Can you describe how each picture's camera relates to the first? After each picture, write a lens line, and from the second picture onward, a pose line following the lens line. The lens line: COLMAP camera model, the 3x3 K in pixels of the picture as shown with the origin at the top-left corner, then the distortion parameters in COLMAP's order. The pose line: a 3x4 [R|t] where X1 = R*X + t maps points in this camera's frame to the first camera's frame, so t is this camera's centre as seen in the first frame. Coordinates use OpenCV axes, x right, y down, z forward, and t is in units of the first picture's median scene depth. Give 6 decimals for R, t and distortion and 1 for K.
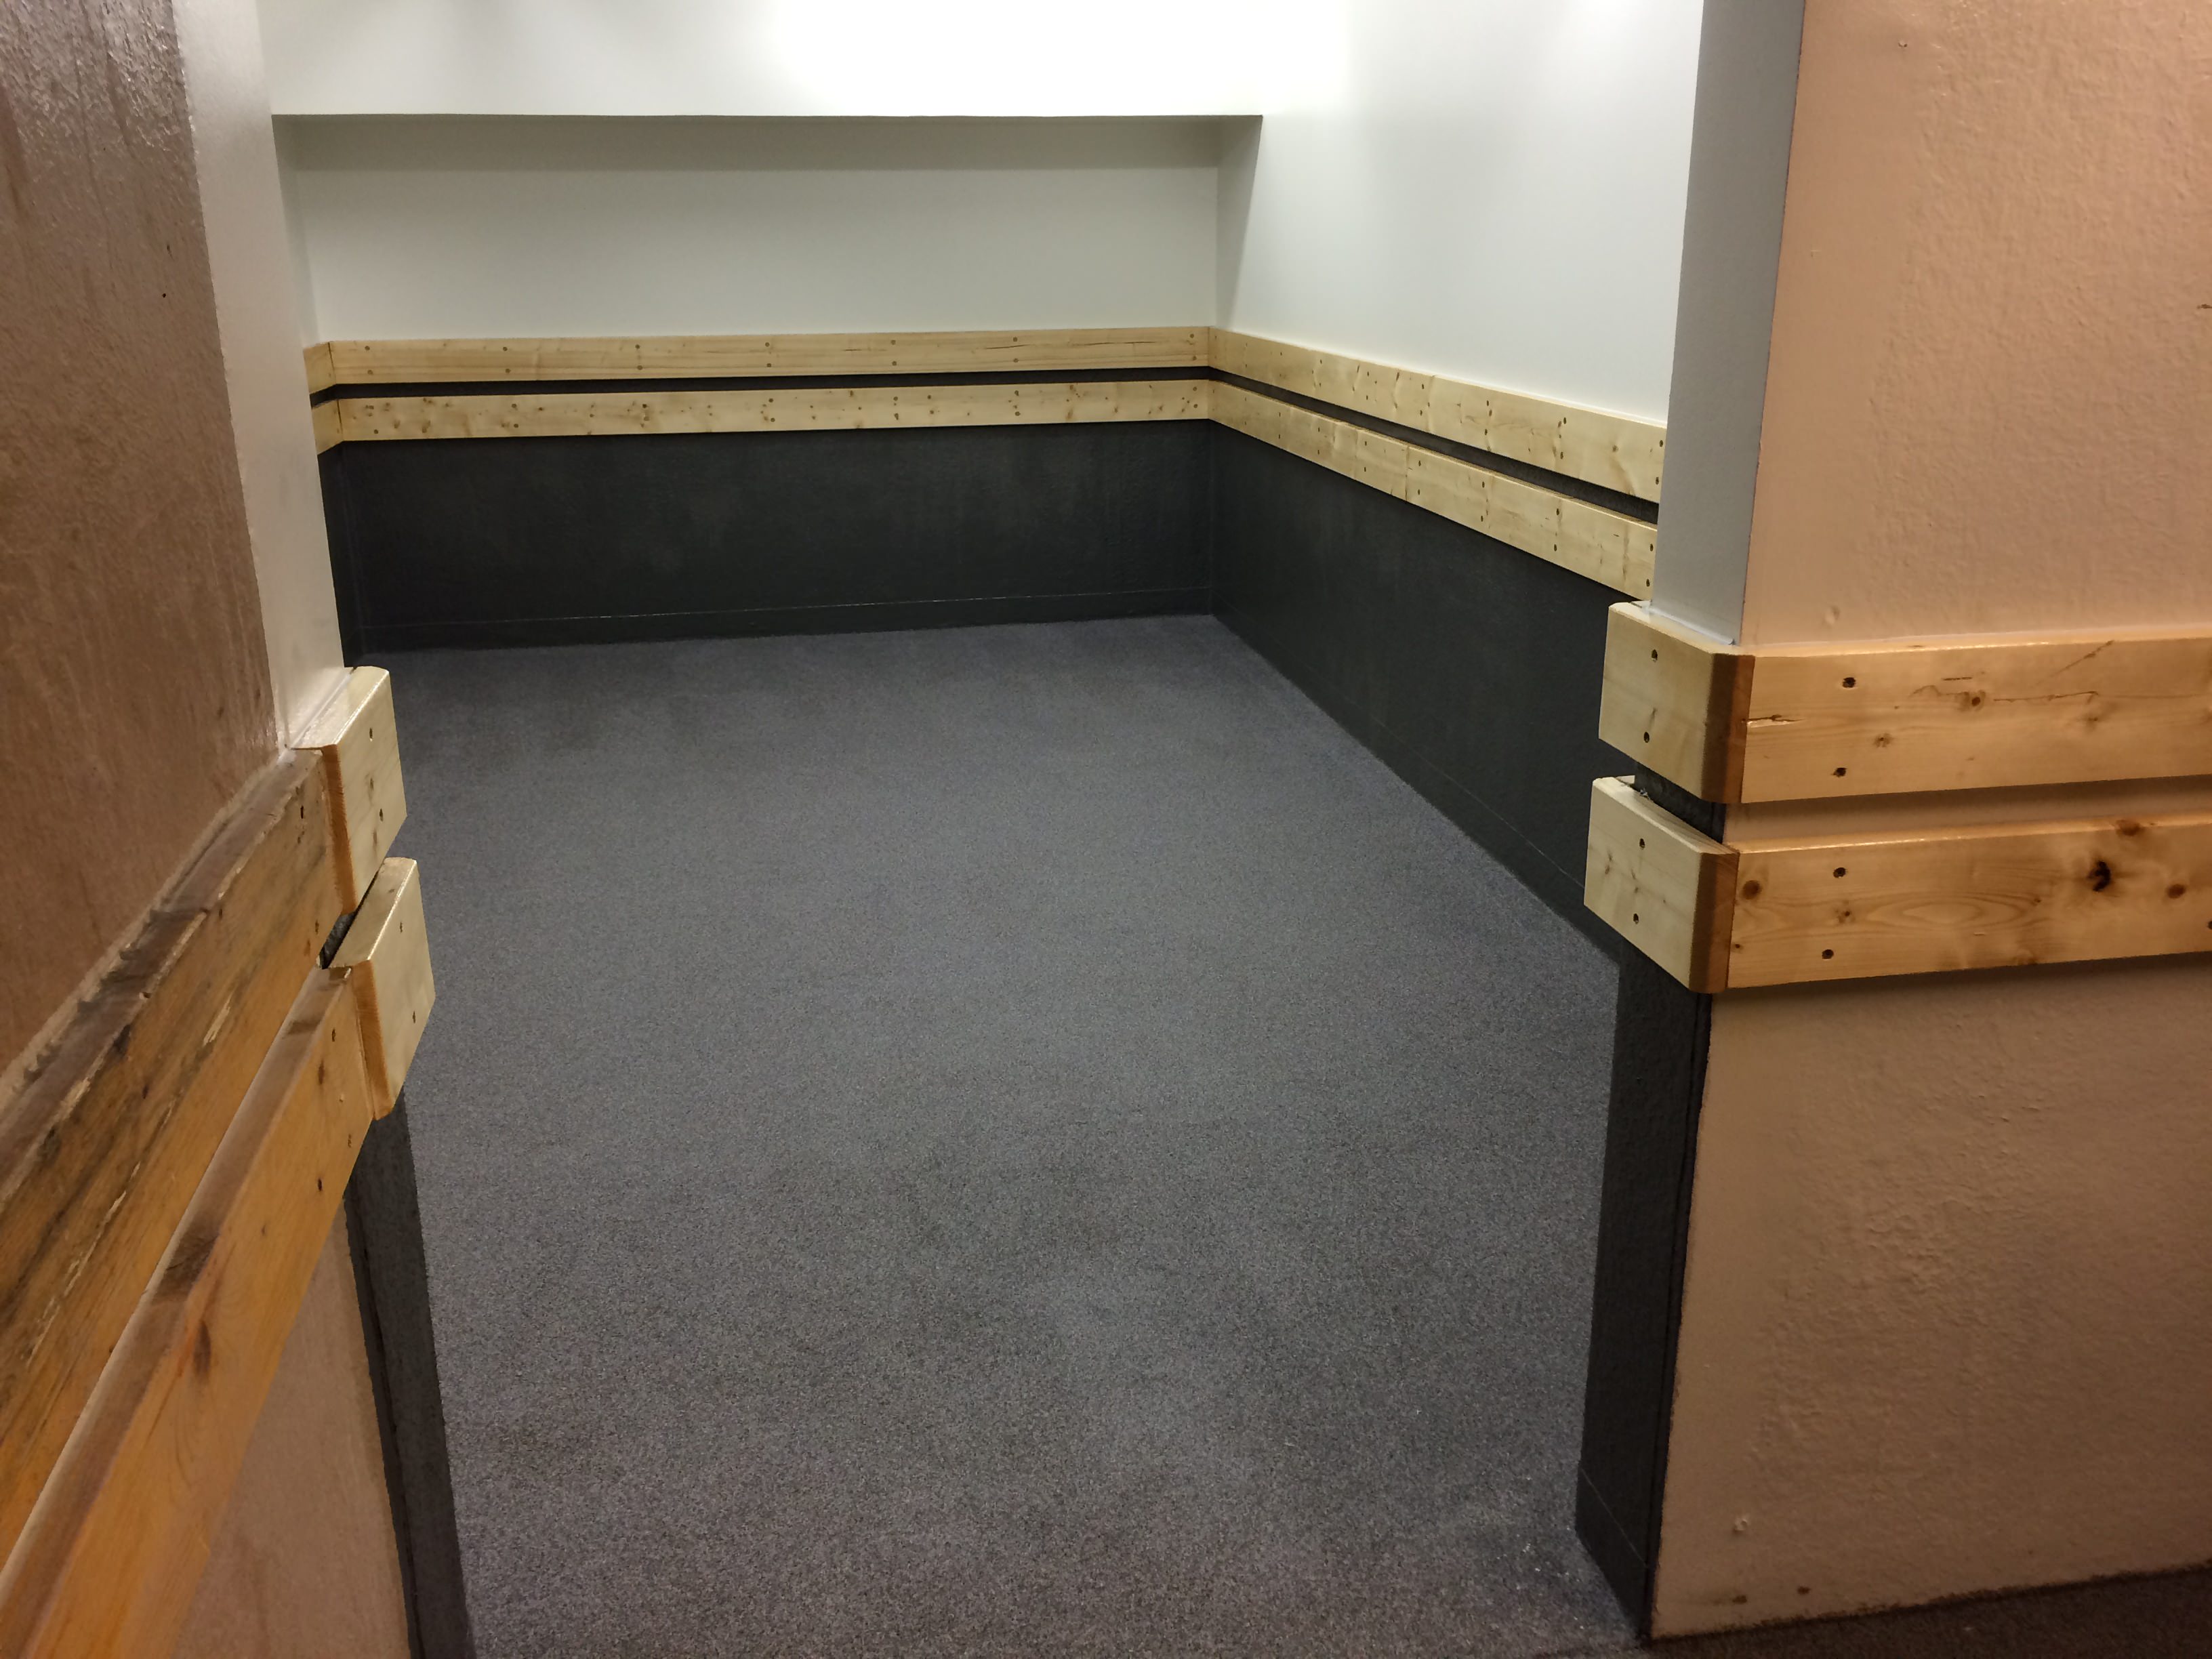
lens RADIAL K [[1898.7, 0, 1107.7], [0, 1898.7, 828.9], [0, 0, 1]] dist [0.033147, -0.006380]
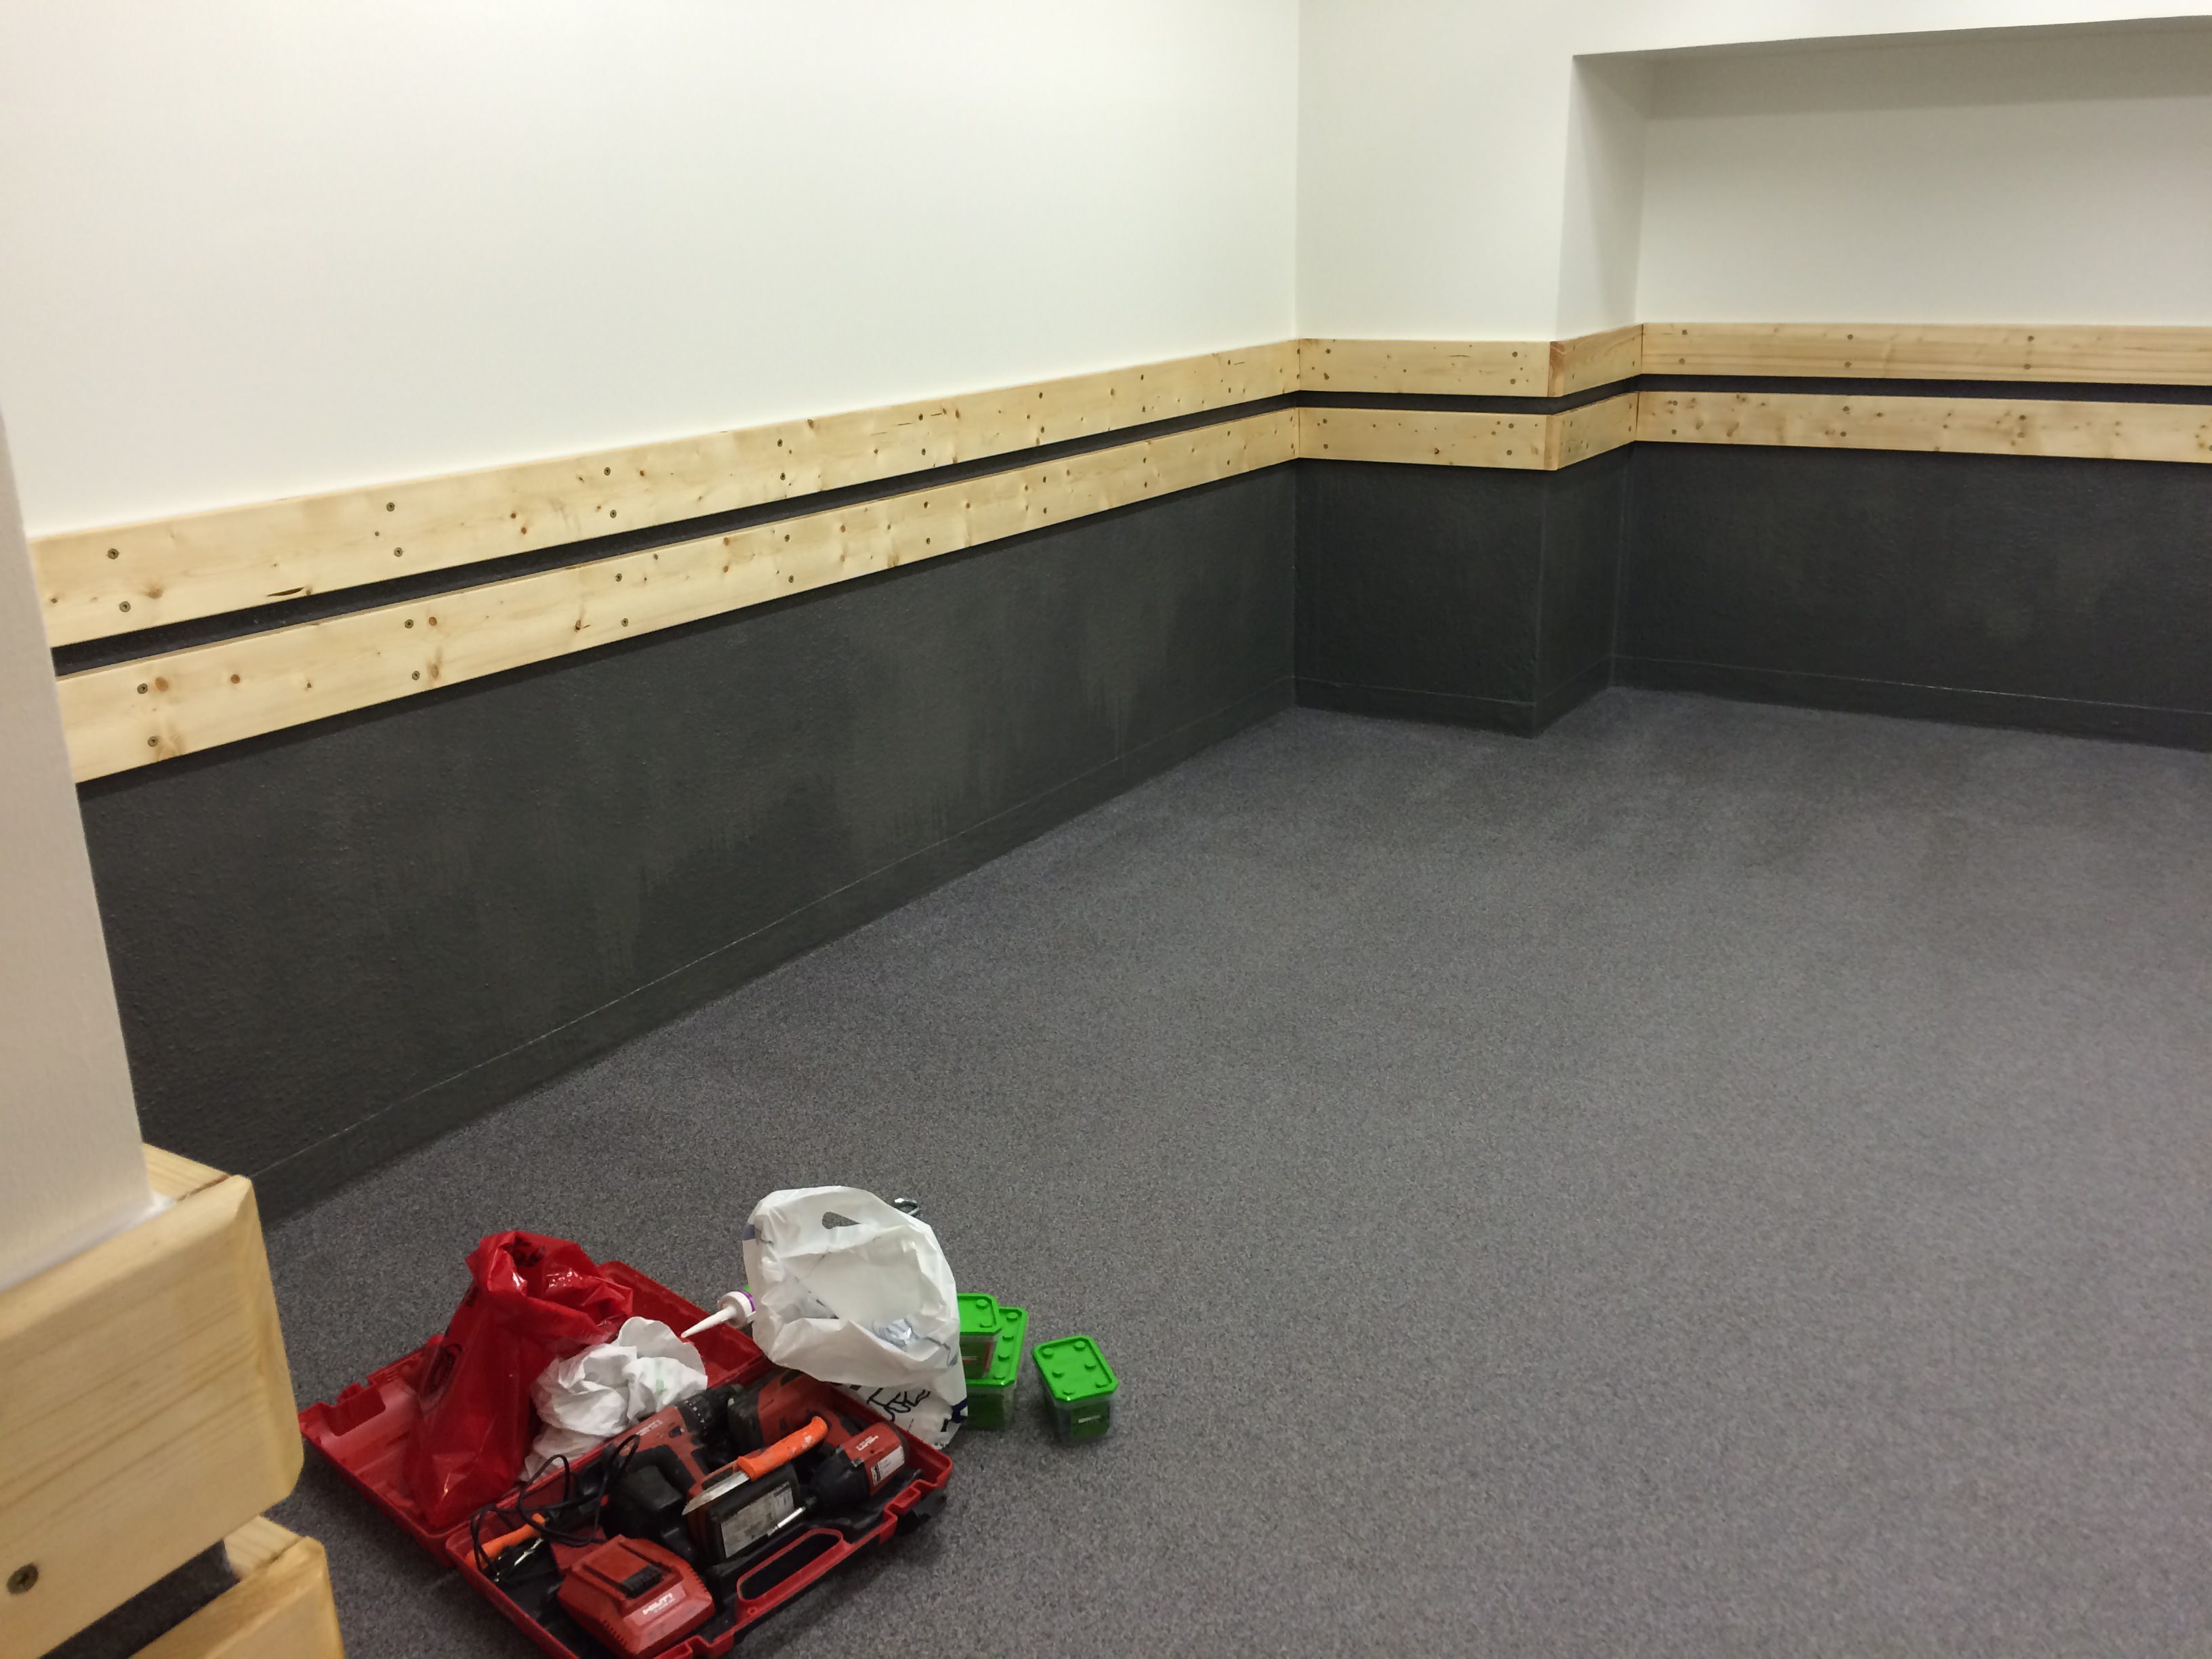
lens RADIAL K [[1898.7, 0, 1107.2], [0, 1898.7, 835.9], [0, 0, 1]] dist [0.033147, -0.006380]
pose [[0.737557, 0.204761, -0.643493, 0.010121], [-0.192084, 0.977171, 0.090776, -0.061468], [0.647390, 0.056652, 0.760051, 0.207345]]
